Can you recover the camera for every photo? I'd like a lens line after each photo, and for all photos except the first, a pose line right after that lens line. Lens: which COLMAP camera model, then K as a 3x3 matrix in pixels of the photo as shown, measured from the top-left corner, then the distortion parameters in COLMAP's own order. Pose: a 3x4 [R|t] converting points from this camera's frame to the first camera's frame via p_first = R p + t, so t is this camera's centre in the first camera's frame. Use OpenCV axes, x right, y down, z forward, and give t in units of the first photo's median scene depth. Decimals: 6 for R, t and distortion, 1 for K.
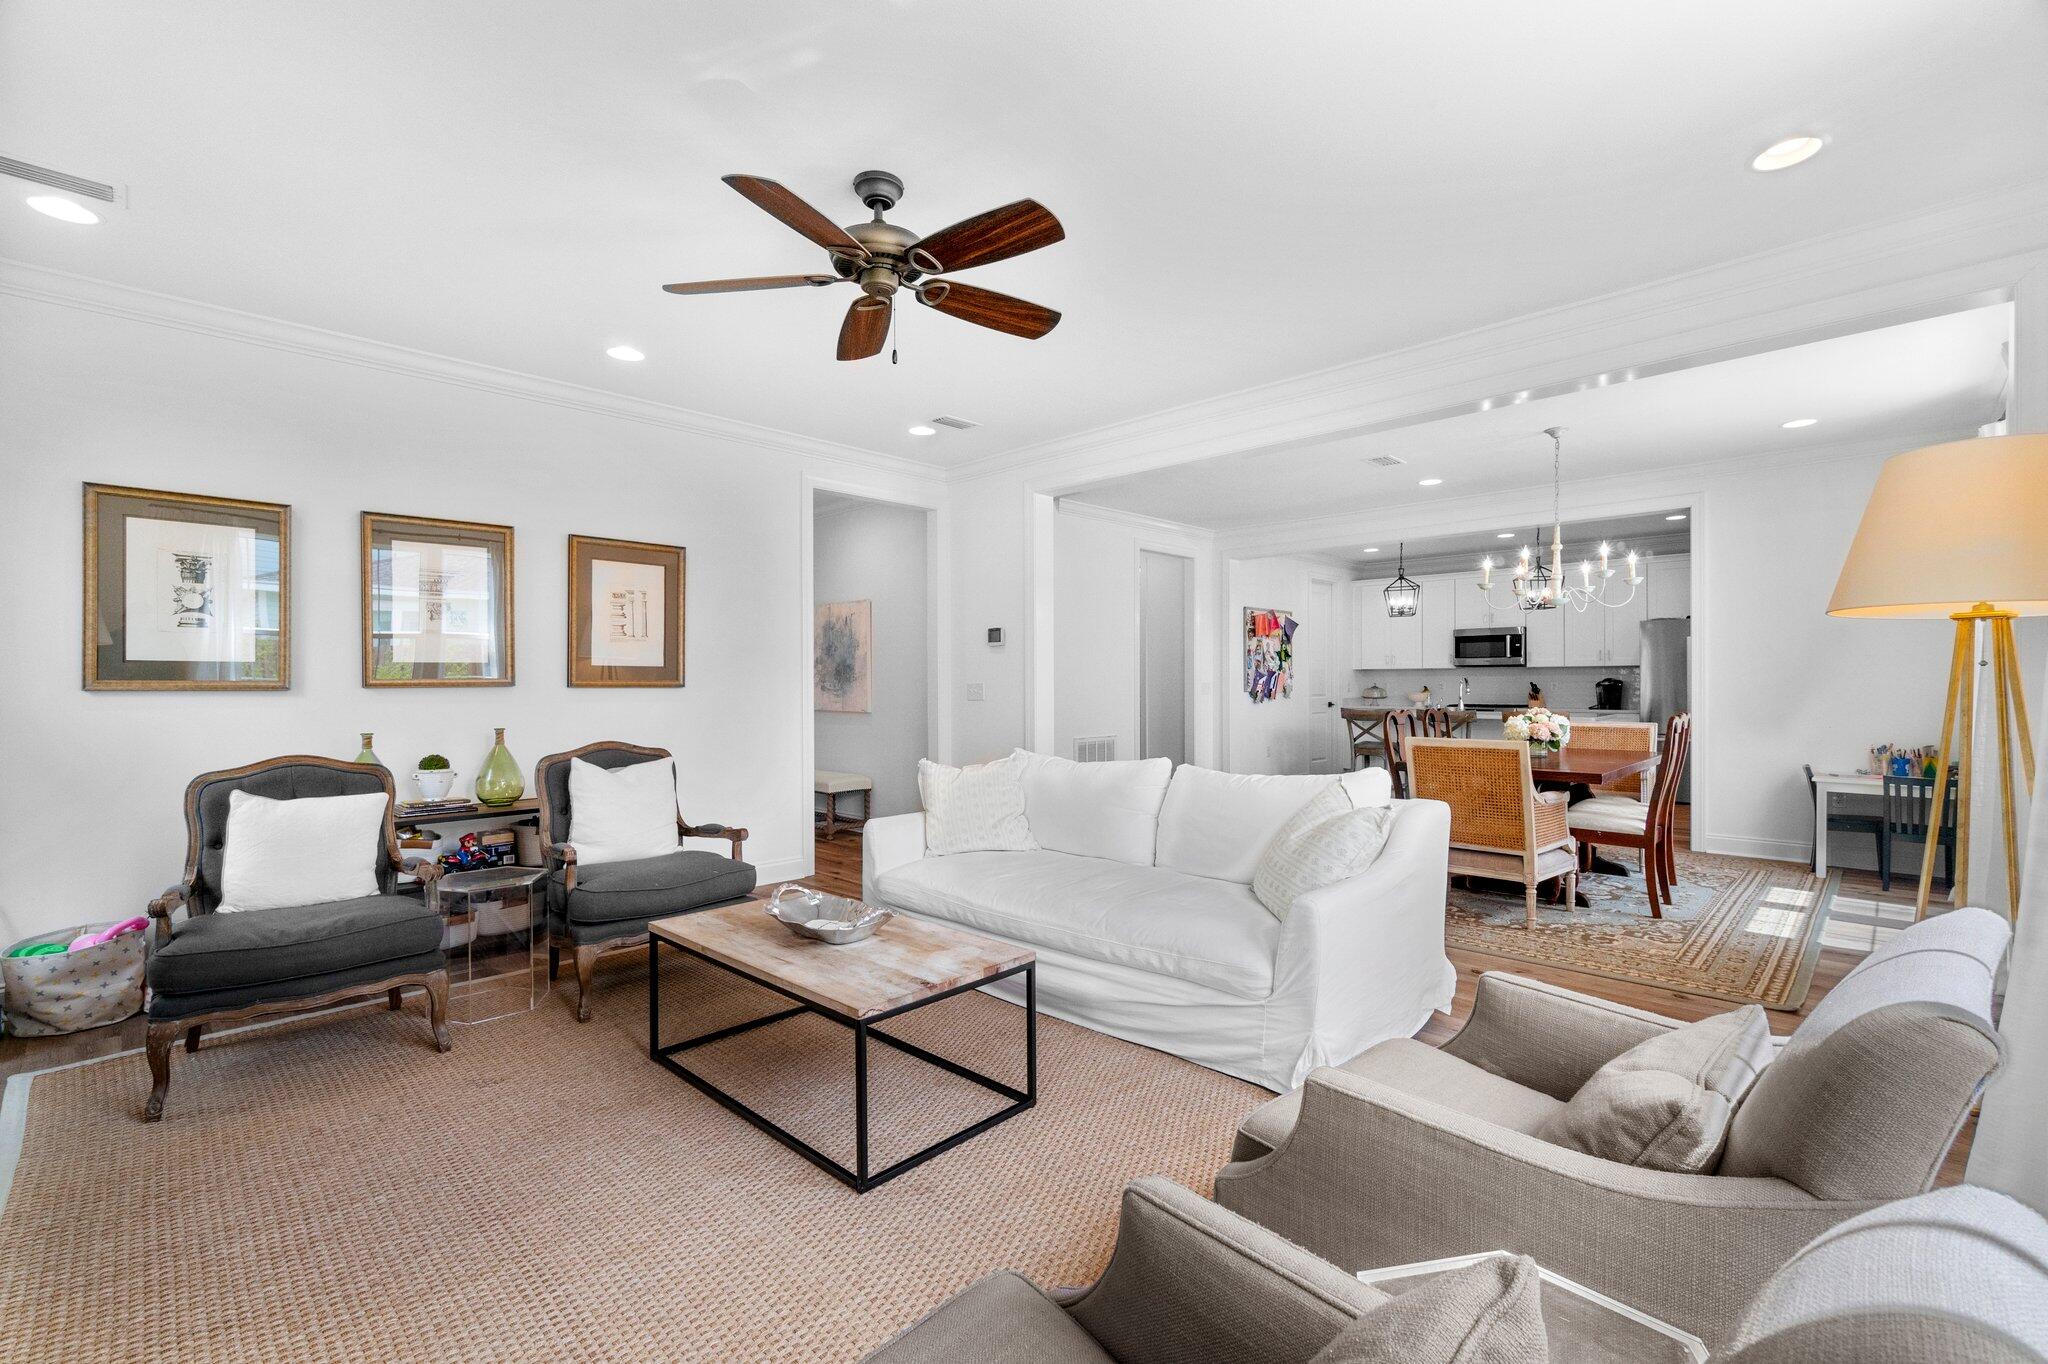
lens RADIAL K [[894.0, 0, 1024.0], [0, 894.0, 682.0], [0, 0, 1]] dist [-0.000833, -0.000190]
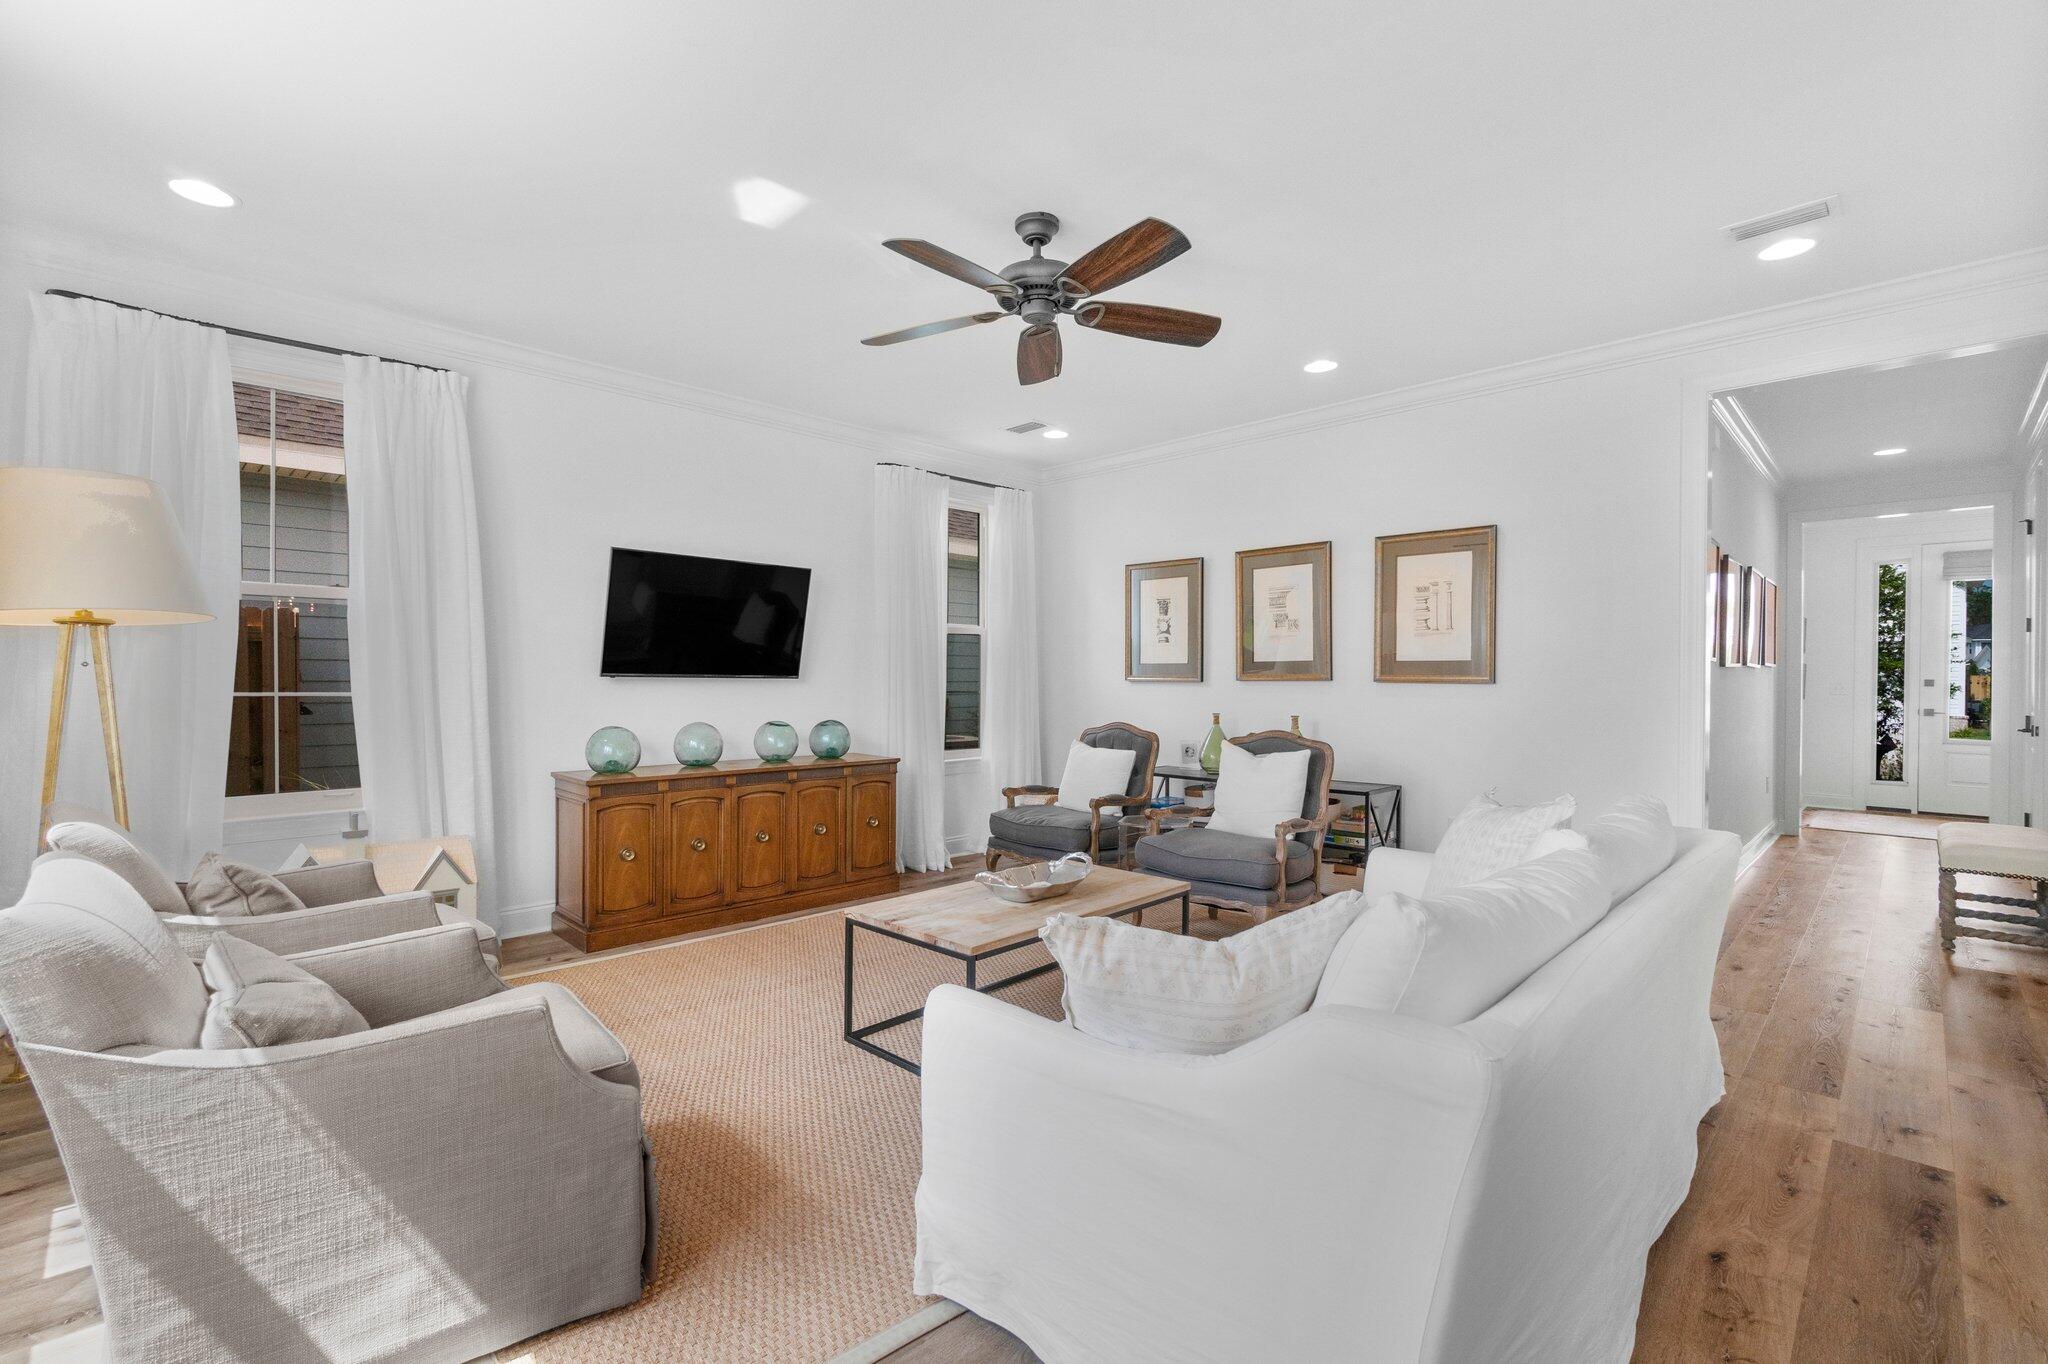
lens RADIAL K [[894.0, 0, 1024.0], [0, 894.0, 682.0], [0, 0, 1]] dist [-0.000833, -0.000190]
pose [[-0.008560, 0.008591, -0.999926, 0.672236], [-0.001946, 0.999961, 0.008608, -0.002467], [0.999961, 0.002019, -0.008543, 0.711628]]
